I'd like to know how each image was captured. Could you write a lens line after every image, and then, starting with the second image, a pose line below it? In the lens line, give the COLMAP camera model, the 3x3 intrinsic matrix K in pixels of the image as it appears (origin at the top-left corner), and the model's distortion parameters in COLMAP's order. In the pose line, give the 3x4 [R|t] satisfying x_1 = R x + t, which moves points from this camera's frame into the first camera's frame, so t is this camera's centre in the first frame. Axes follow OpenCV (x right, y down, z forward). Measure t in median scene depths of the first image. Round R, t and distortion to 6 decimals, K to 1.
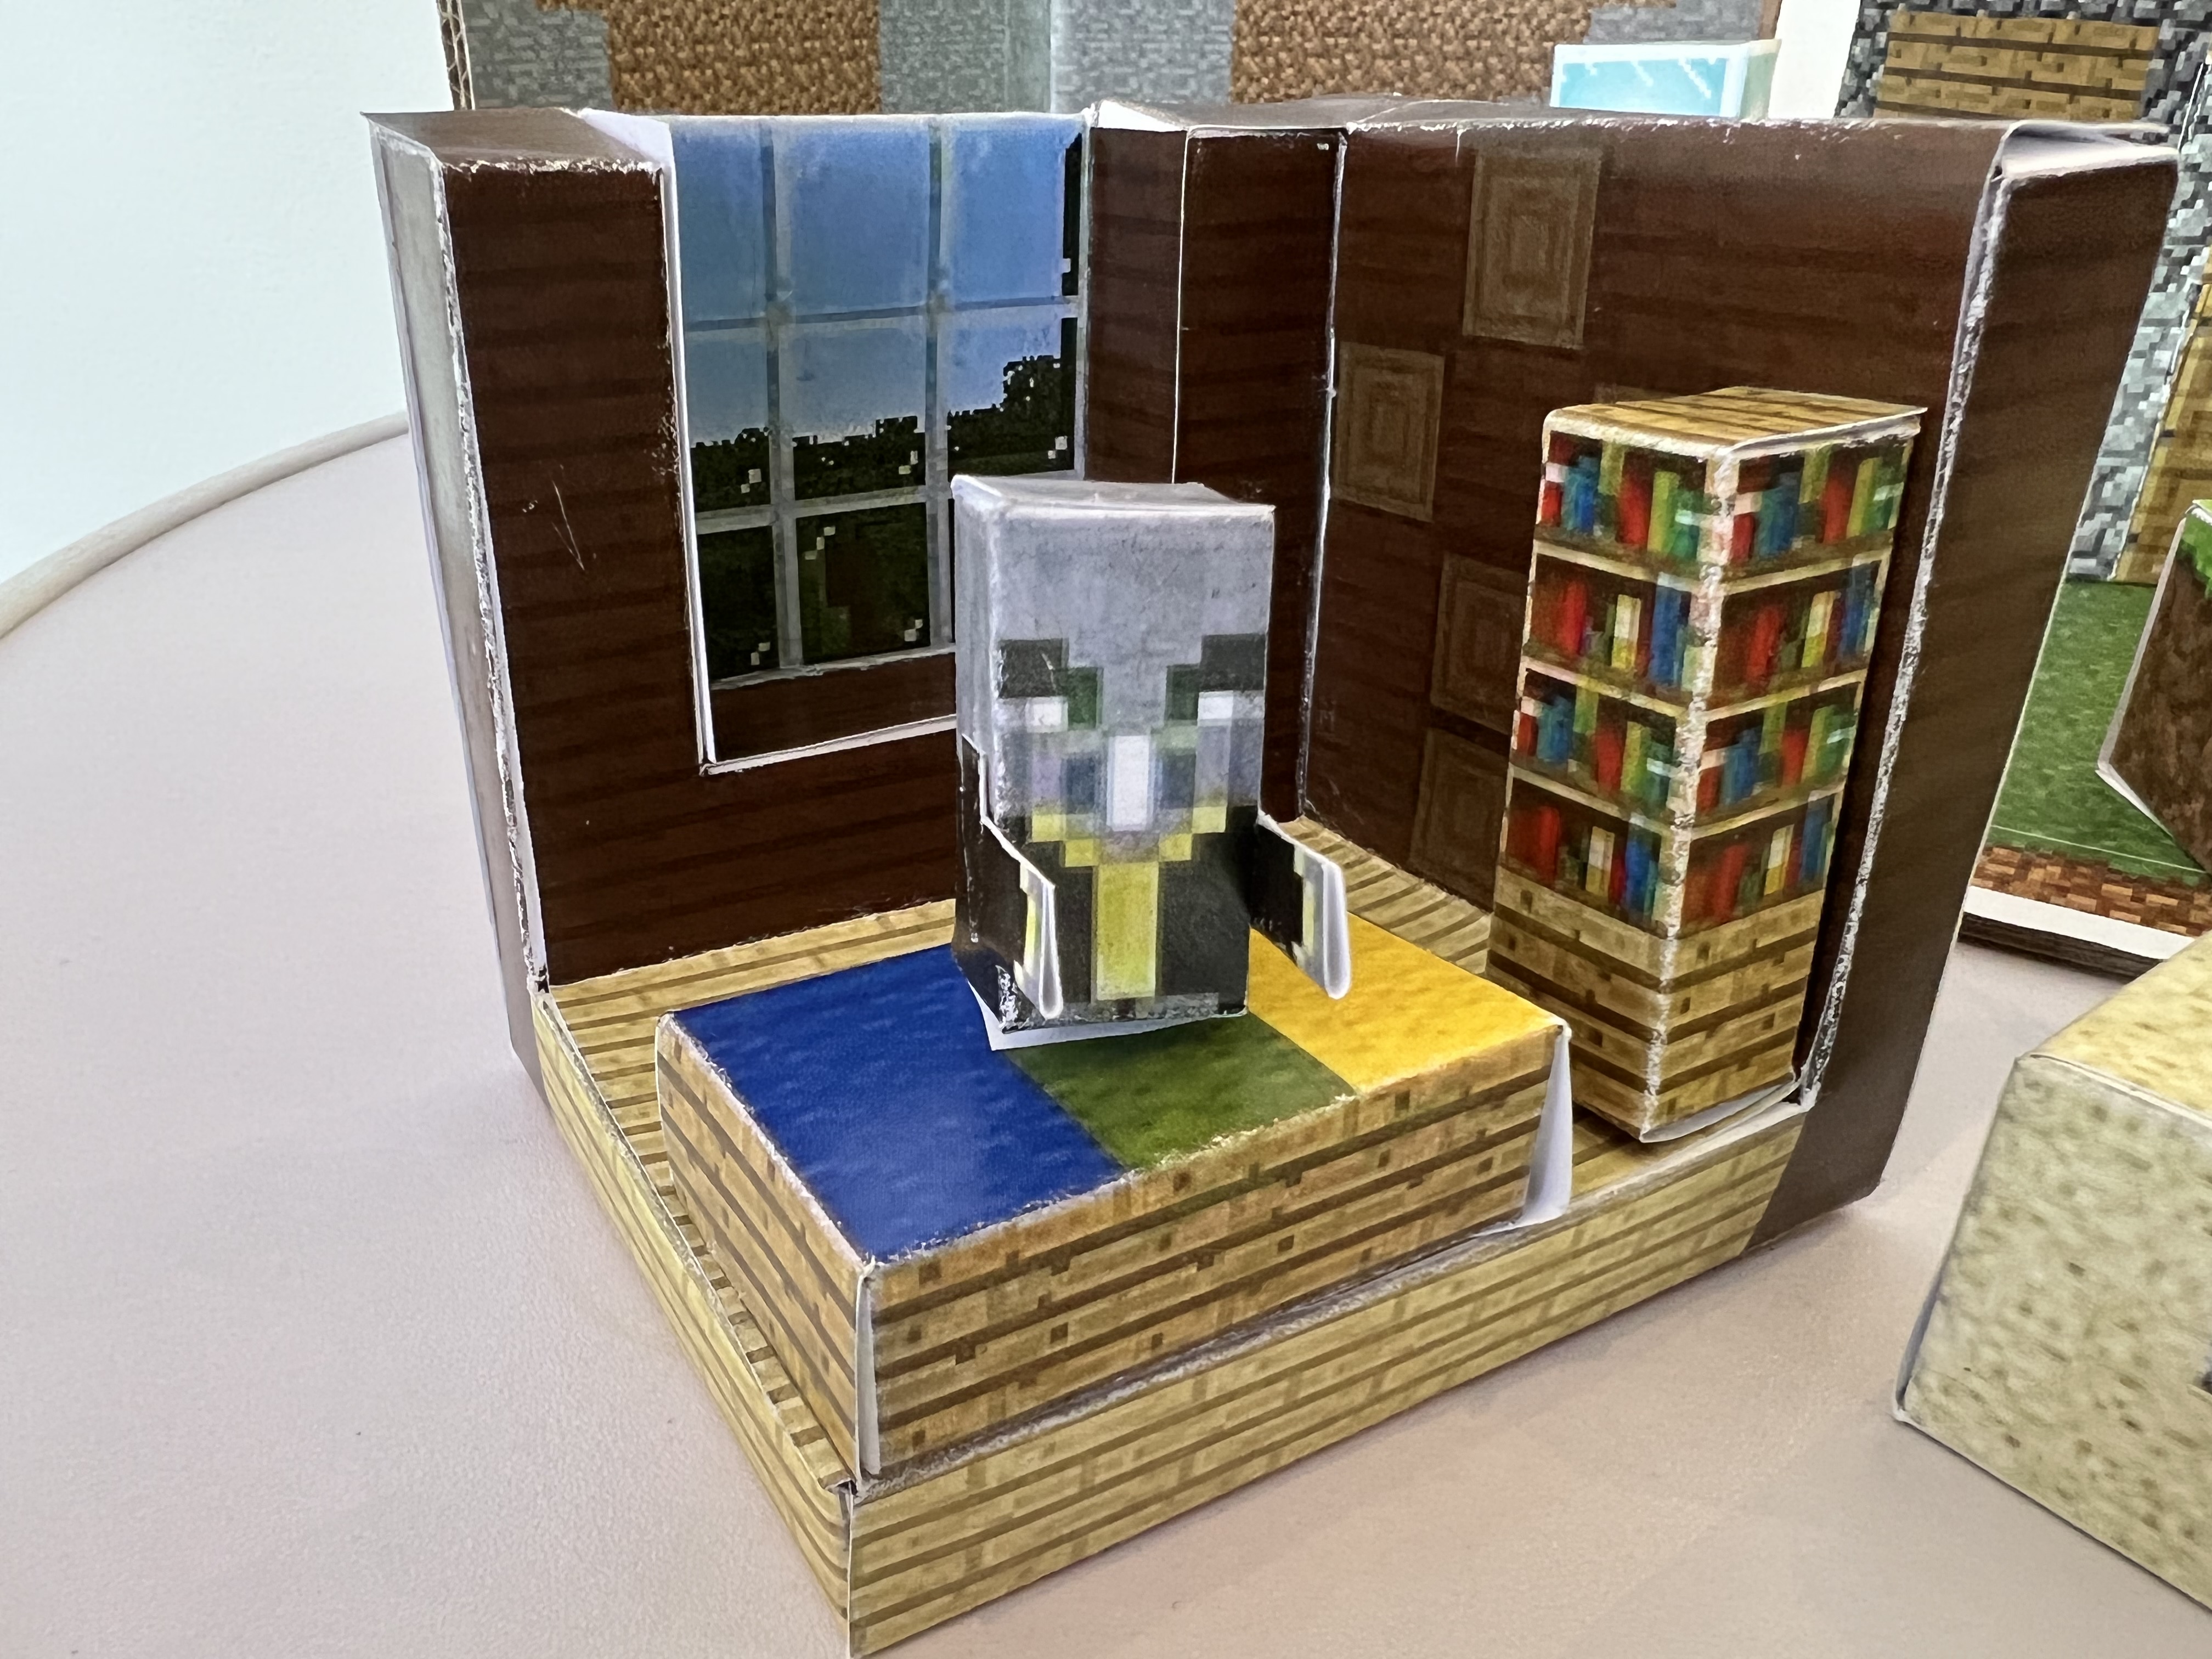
lens RADIAL K [[1675.4, 0, 1075.9], [0, 1675.4, 851.8], [0, 0, 1]] dist [-0.000671, 0.008371]
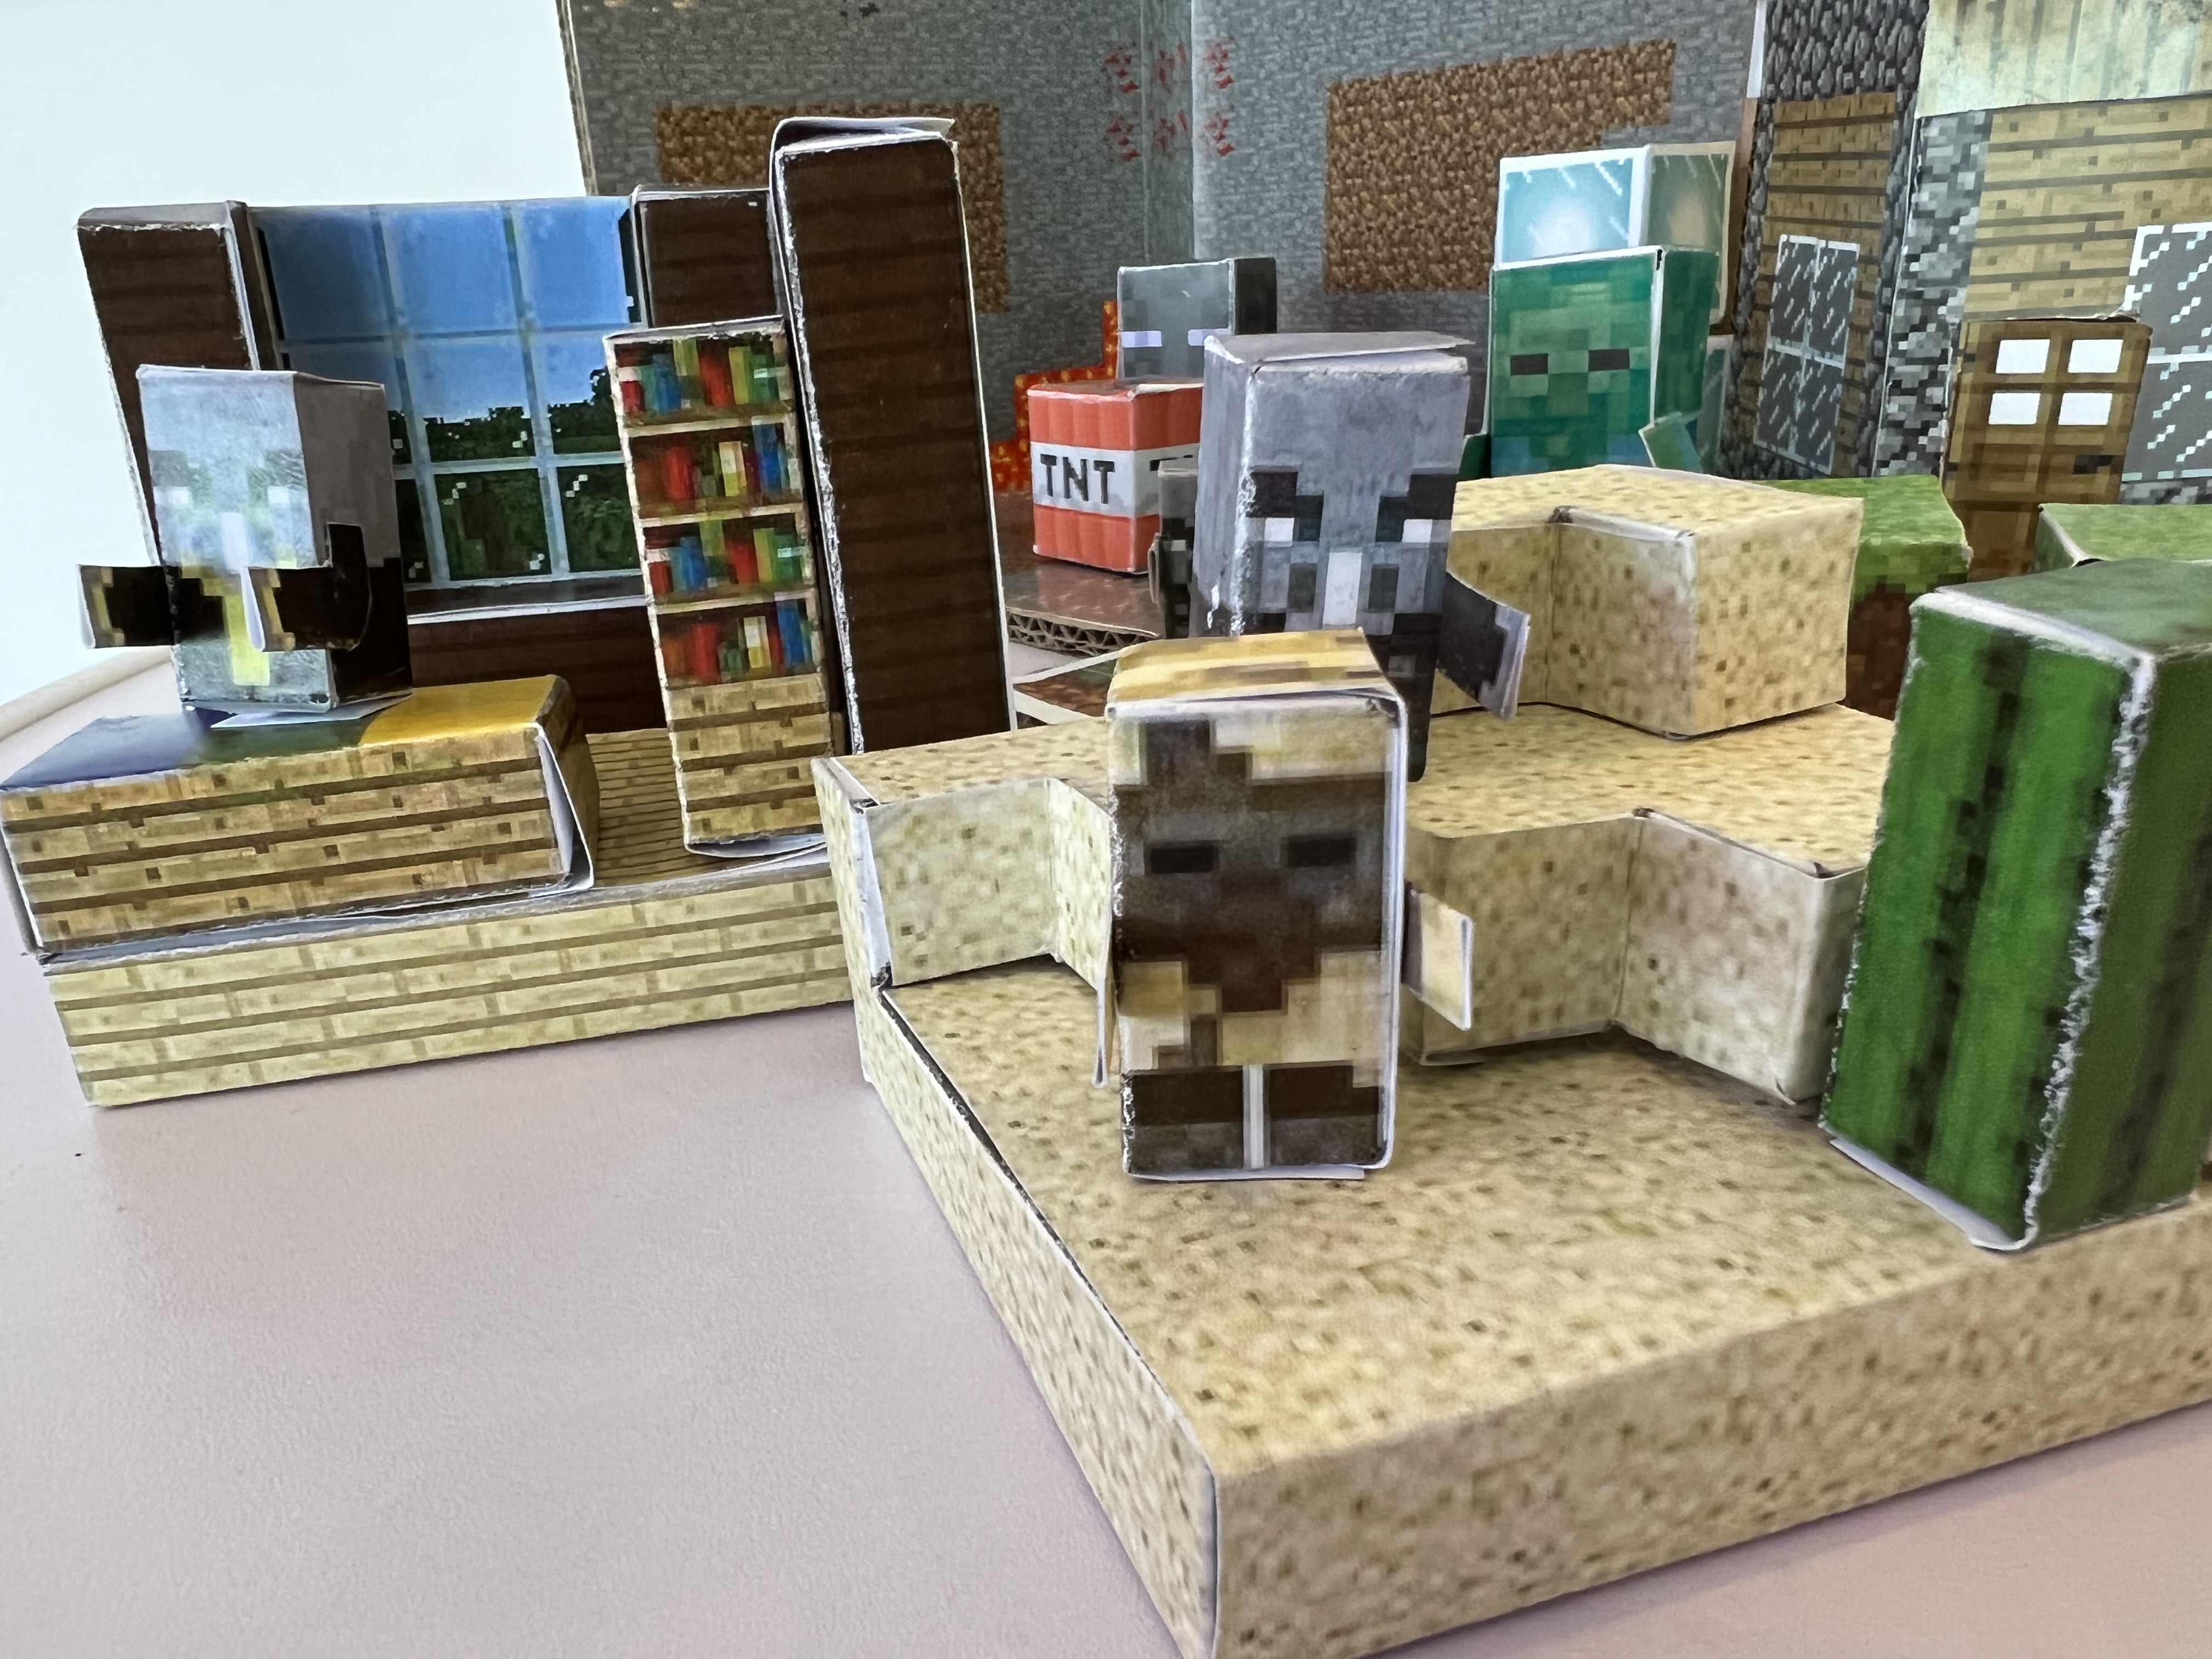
lens RADIAL K [[1675.4, 0, 1103.6], [0, 1675.4, 828.6], [0, 0, 1]] dist [-0.000671, 0.008371]
pose [[0.953671, 0.044861, -0.297489, 0.861780], [-0.079482, 0.991257, -0.105318, 0.218876], [0.290163, 0.124084, 0.948899, -0.176249]]
